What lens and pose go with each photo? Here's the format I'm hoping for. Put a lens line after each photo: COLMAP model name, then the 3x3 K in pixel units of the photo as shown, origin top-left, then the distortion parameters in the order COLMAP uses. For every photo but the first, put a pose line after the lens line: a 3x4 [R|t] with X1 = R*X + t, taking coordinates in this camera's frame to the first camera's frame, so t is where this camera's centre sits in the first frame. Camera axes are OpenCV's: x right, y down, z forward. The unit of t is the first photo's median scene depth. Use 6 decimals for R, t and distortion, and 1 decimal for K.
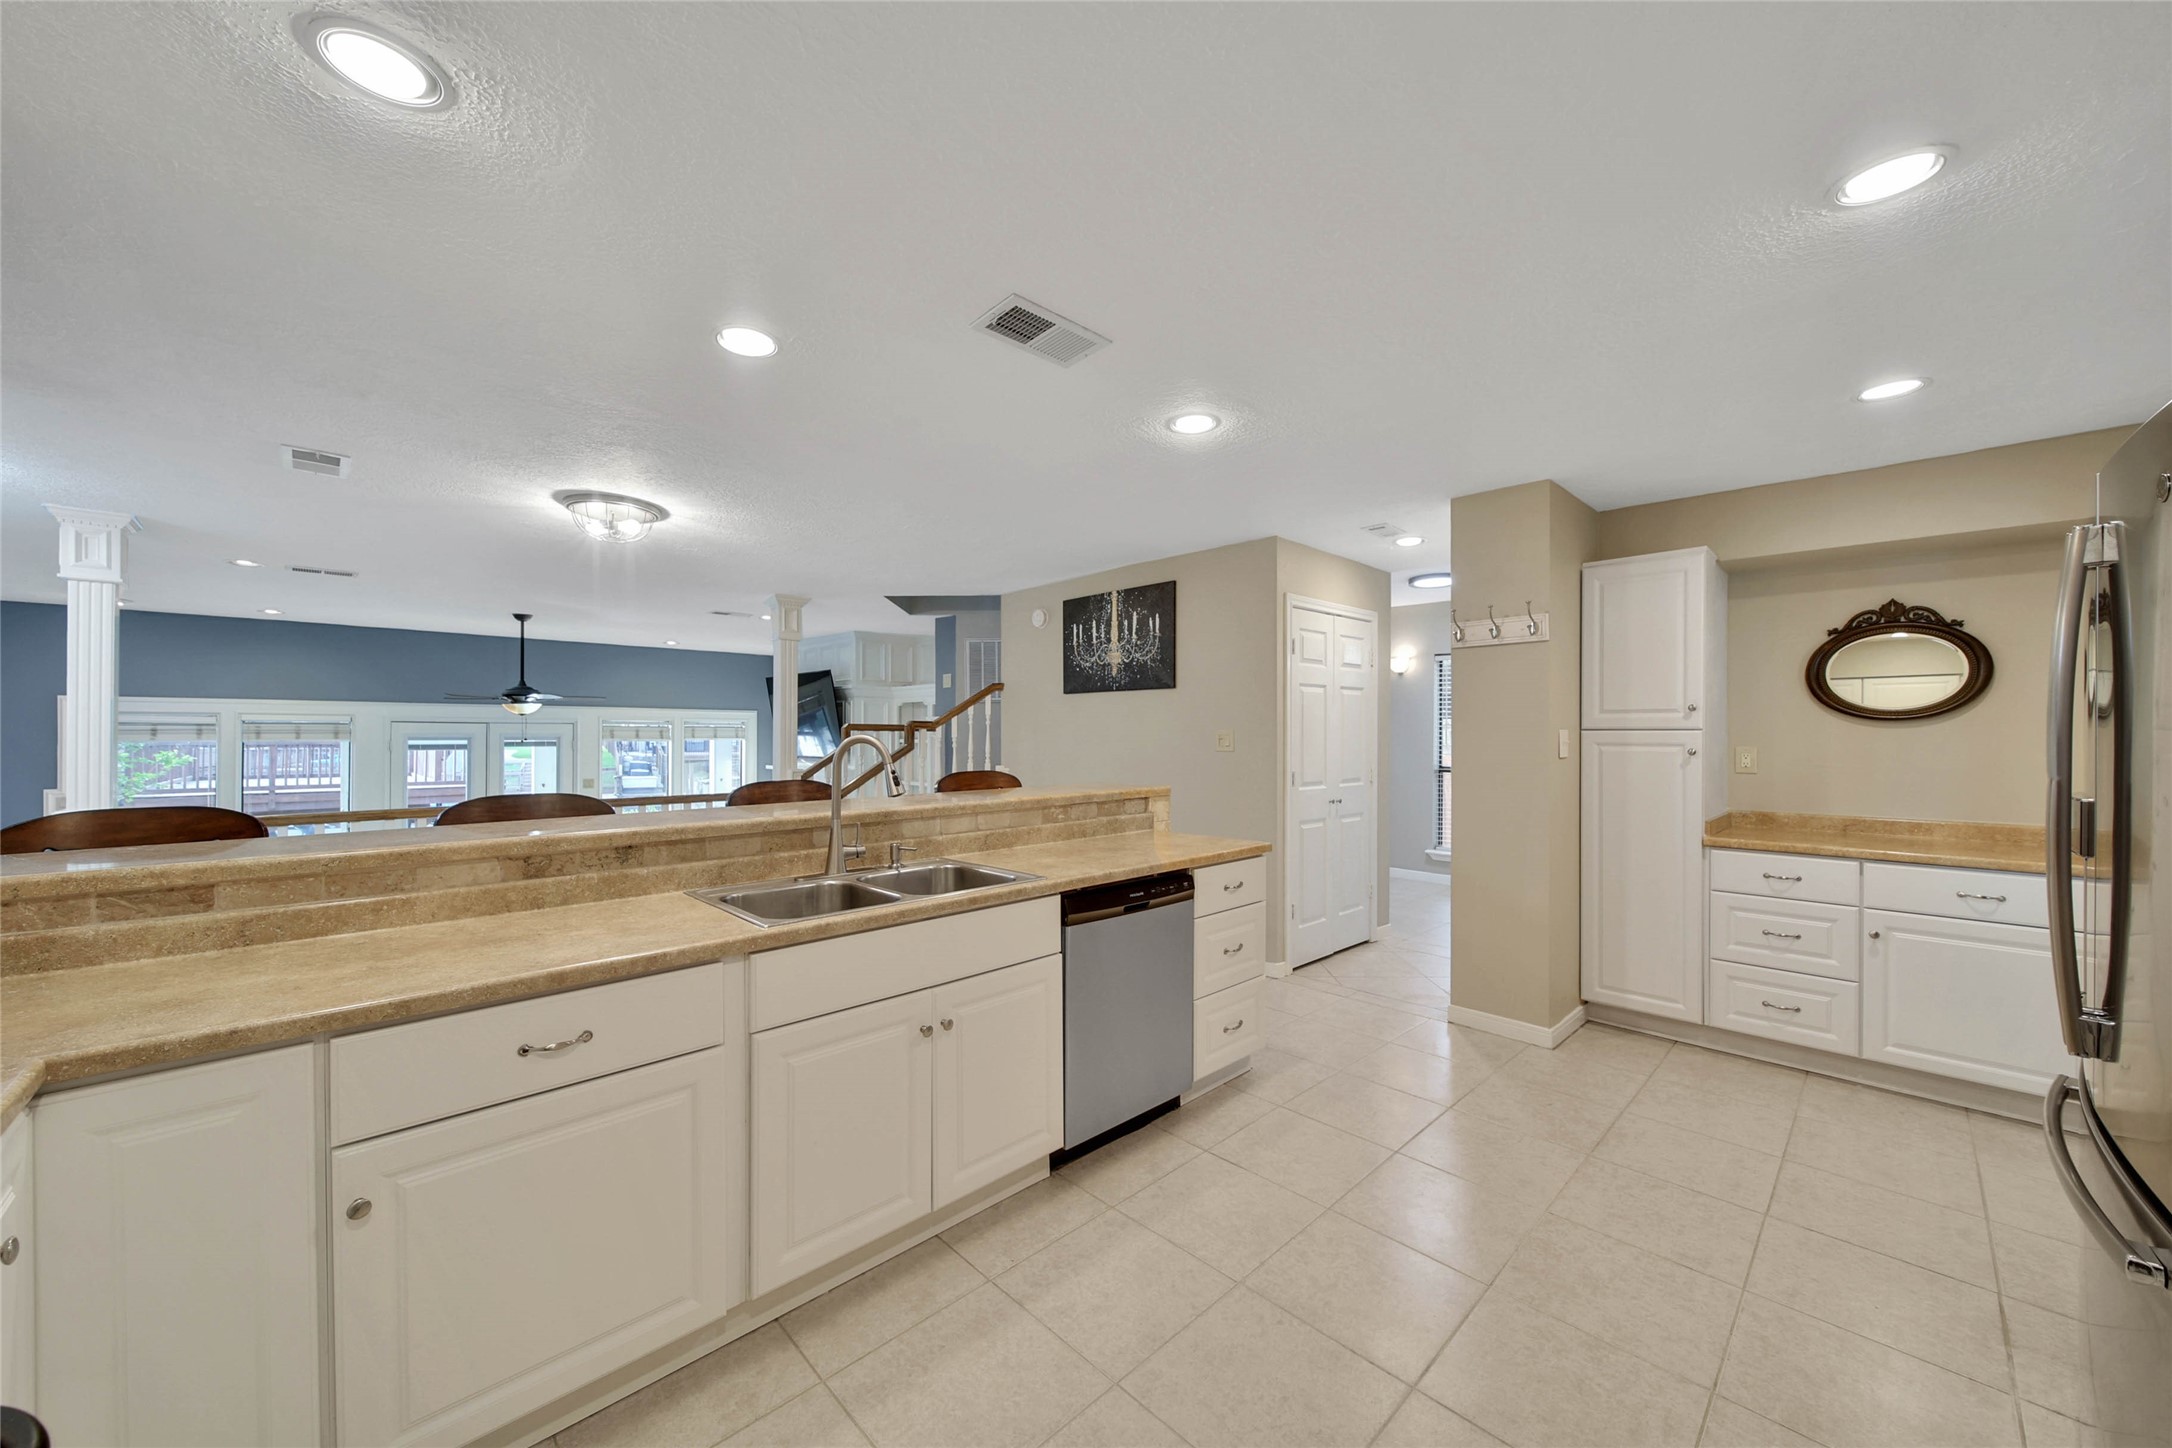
lens RADIAL K [[781.2, 0, 1079.0], [0, 781.2, 726.6], [0, 0, 1]] dist [0.000916, -0.000464]
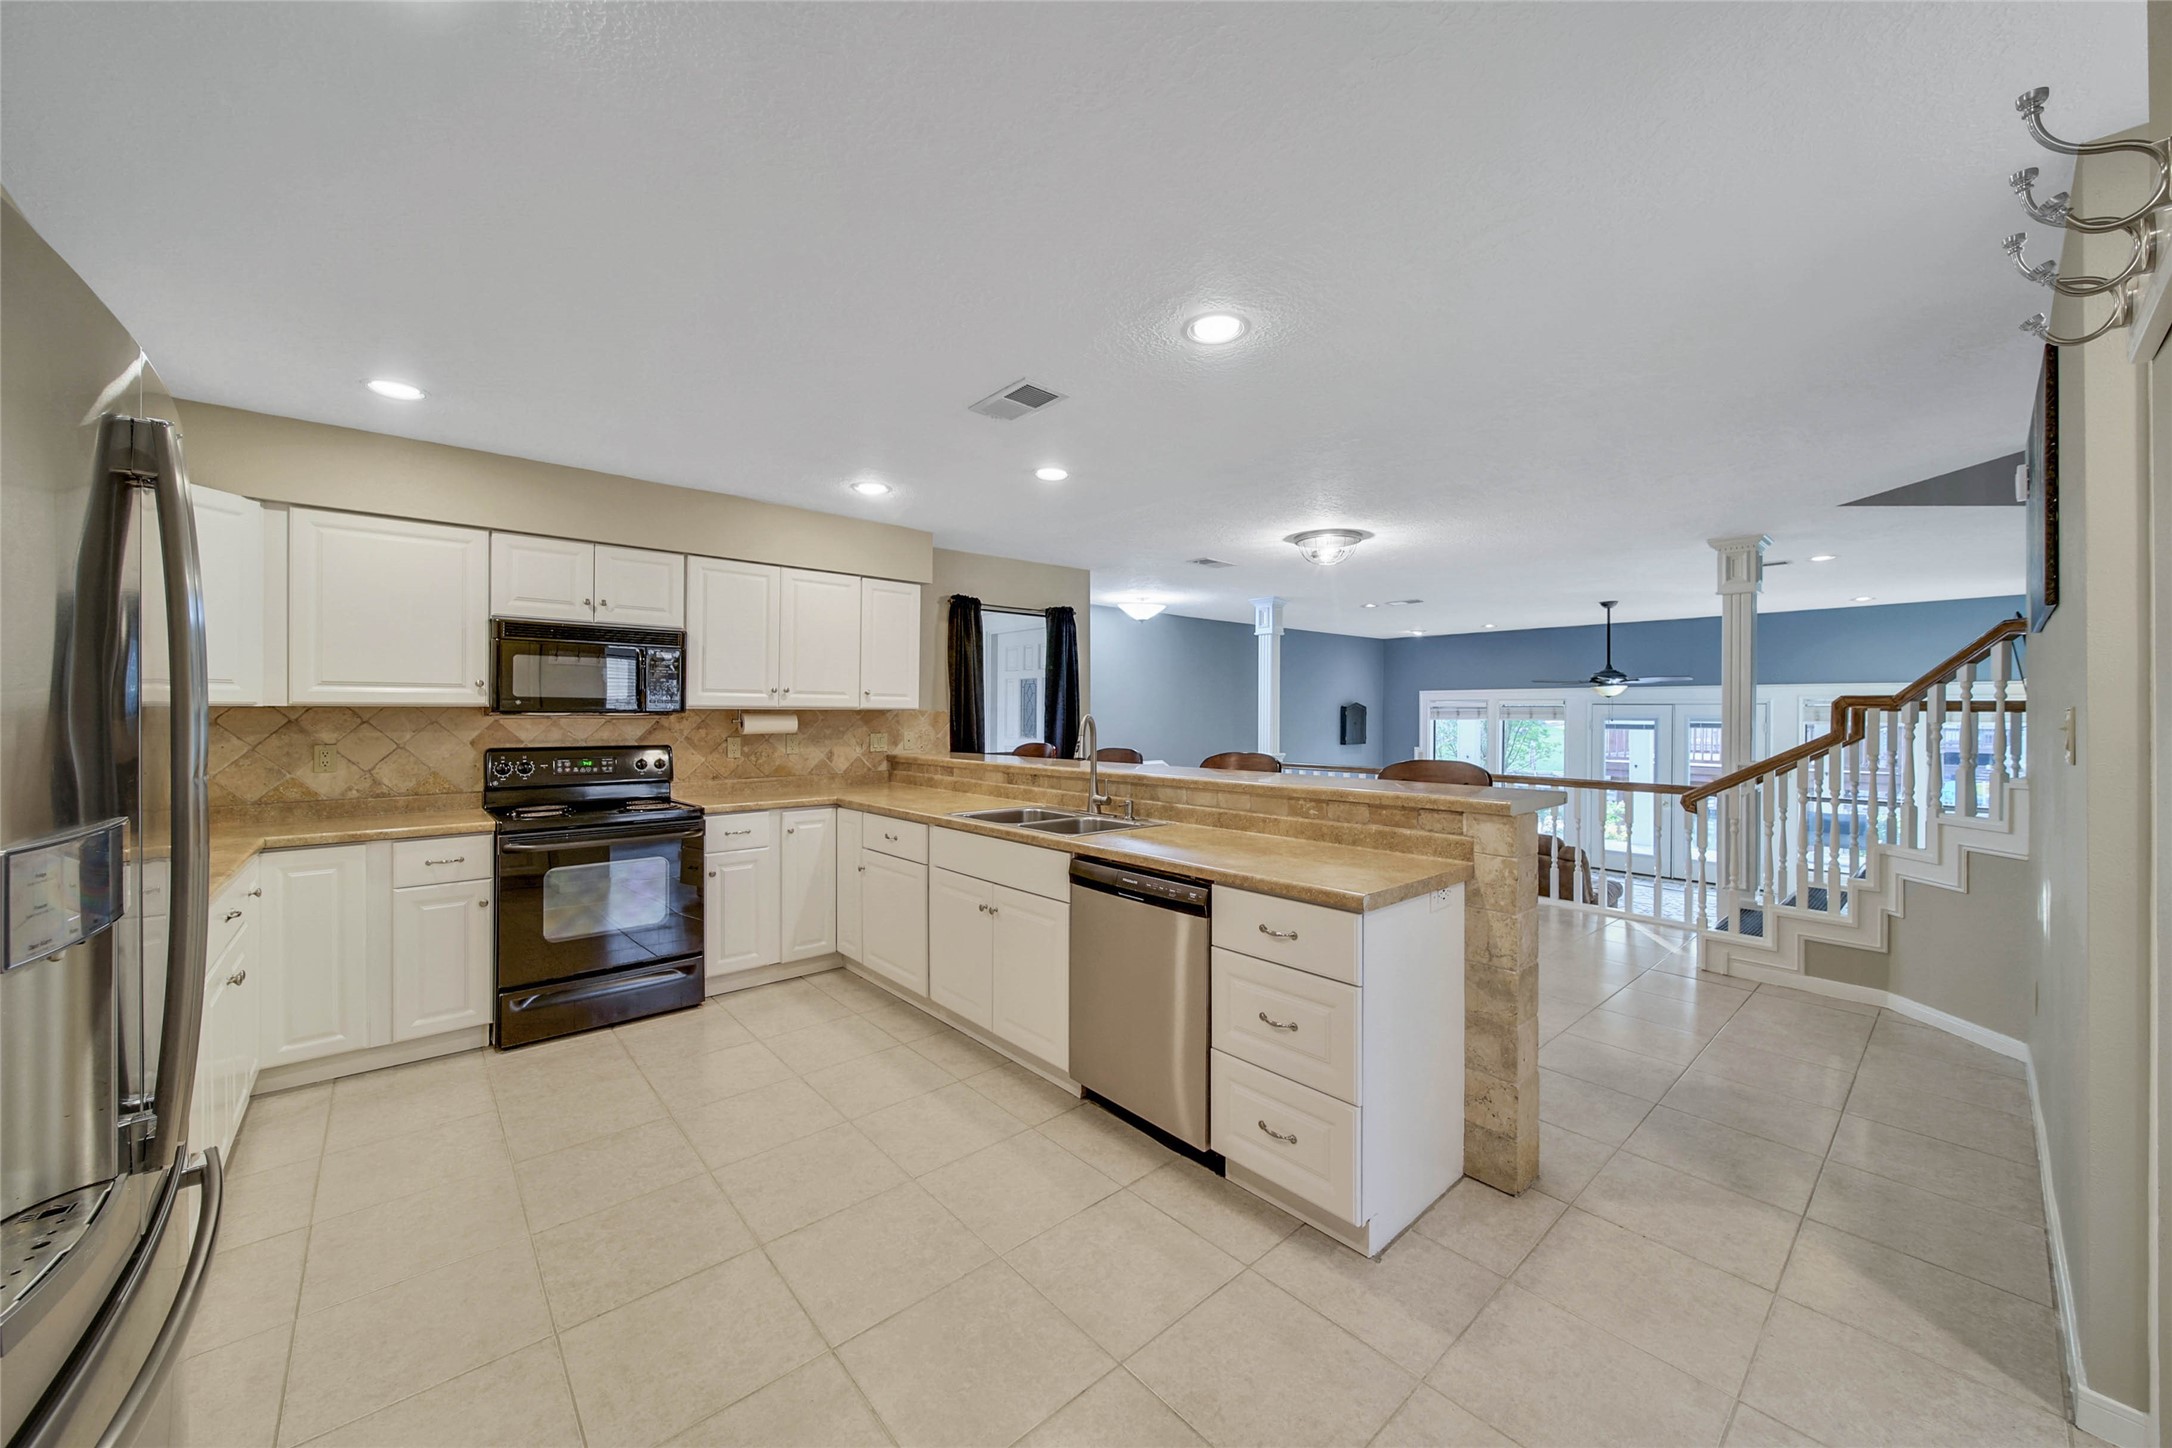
lens RADIAL K [[781.2, 0, 1107.7], [0, 781.2, 706.4], [0, 0, 1]] dist [0.000916, -0.000464]
pose [[-0.016234, -0.008501, -0.999832, 0.855879], [0.006718, 0.999940, -0.008611, 0.006229], [0.999846, -0.006857, -0.016176, 0.814948]]
